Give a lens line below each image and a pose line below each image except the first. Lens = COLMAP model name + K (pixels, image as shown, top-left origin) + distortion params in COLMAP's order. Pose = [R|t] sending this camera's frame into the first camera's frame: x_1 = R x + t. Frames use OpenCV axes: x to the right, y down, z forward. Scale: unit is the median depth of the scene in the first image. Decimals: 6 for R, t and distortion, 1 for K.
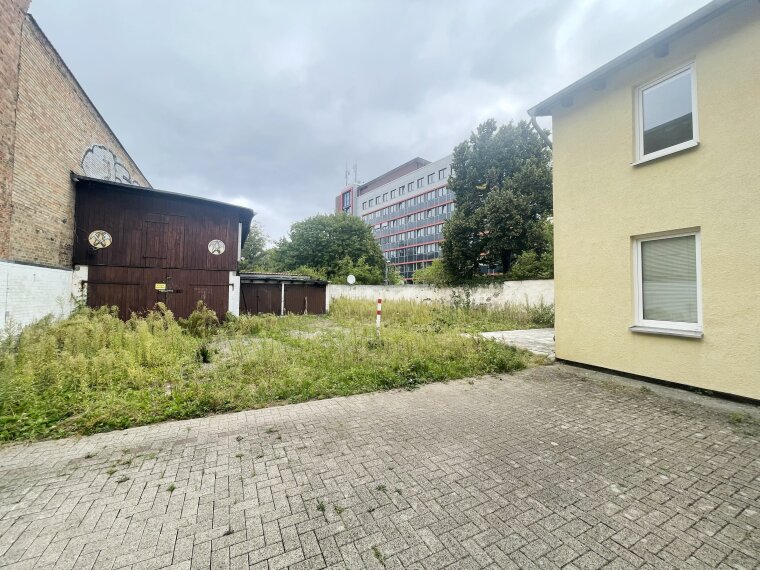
lens RADIAL K [[307.3, 0, 378.8], [0, 307.3, 283.3], [0, 0, 1]] dist [0.004126, 0.000258]
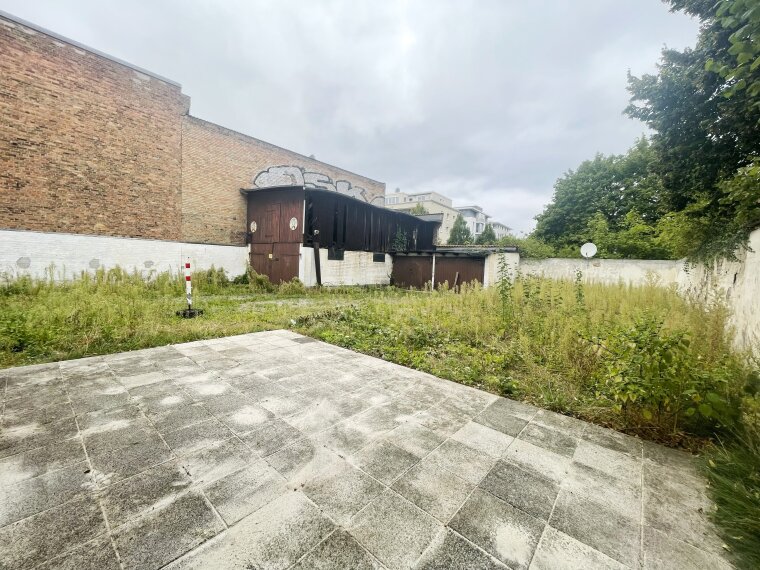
lens RADIAL K [[307.3, 0, 380.3], [0, 307.3, 284.8], [0, 0, 1]] dist [0.004126, 0.000258]
pose [[0.398851, 0.070646, -0.914291, 0.731409], [-0.005992, 0.997208, 0.074438, 0.030766], [0.916996, -0.024211, 0.398161, 0.811640]]
